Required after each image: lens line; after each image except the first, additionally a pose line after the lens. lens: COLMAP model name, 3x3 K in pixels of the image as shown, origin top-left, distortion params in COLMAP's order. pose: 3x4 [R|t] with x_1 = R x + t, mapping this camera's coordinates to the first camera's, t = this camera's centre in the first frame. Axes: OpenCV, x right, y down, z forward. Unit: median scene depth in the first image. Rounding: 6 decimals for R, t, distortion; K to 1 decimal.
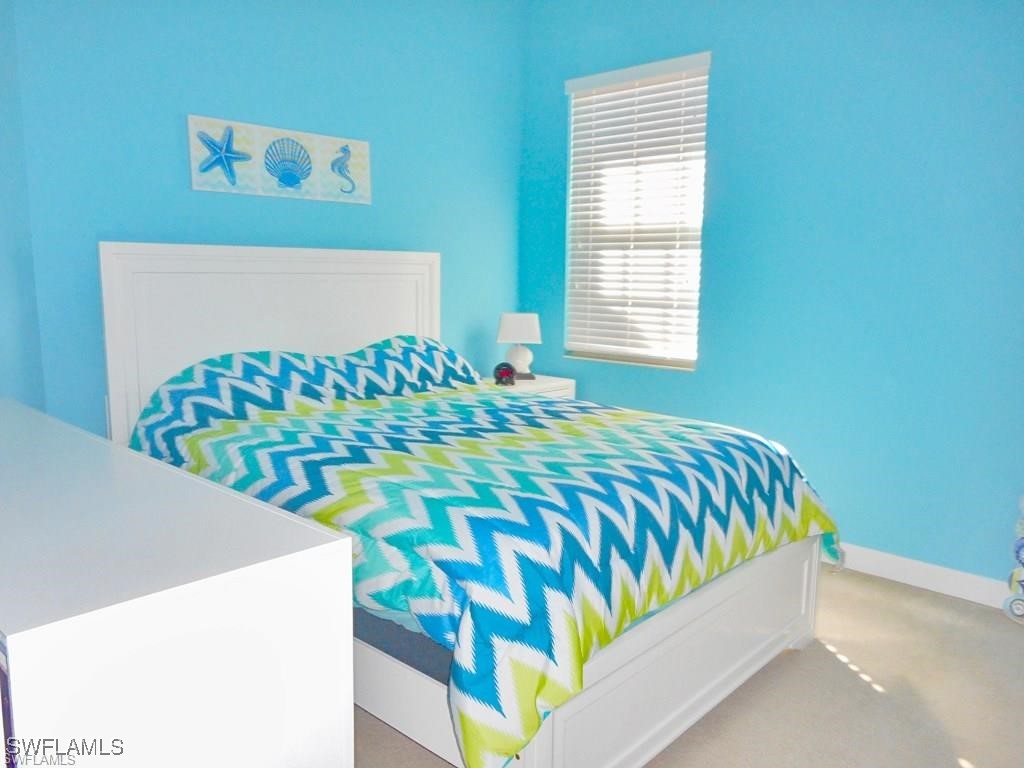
lens RADIAL K [[773.4, 0, 512.1], [0, 773.4, 384.4], [0, 0, 1]] dist [0.000291, 0.002526]
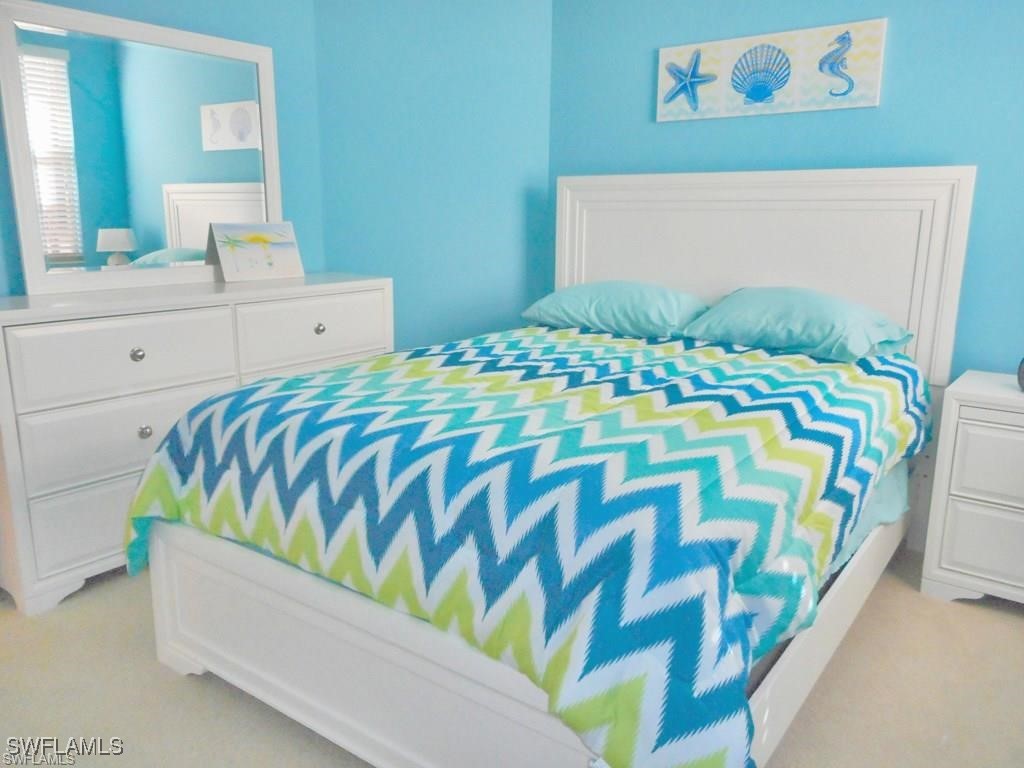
lens RADIAL K [[773.4, 0, 511.9], [0, 773.4, 383.0], [0, 0, 1]] dist [0.000291, 0.002526]
pose [[0.097691, 0.204692, -0.973939, 0.627229], [-0.148640, 0.970645, 0.189091, -0.069764], [0.984054, 0.126294, 0.125249, 0.666578]]
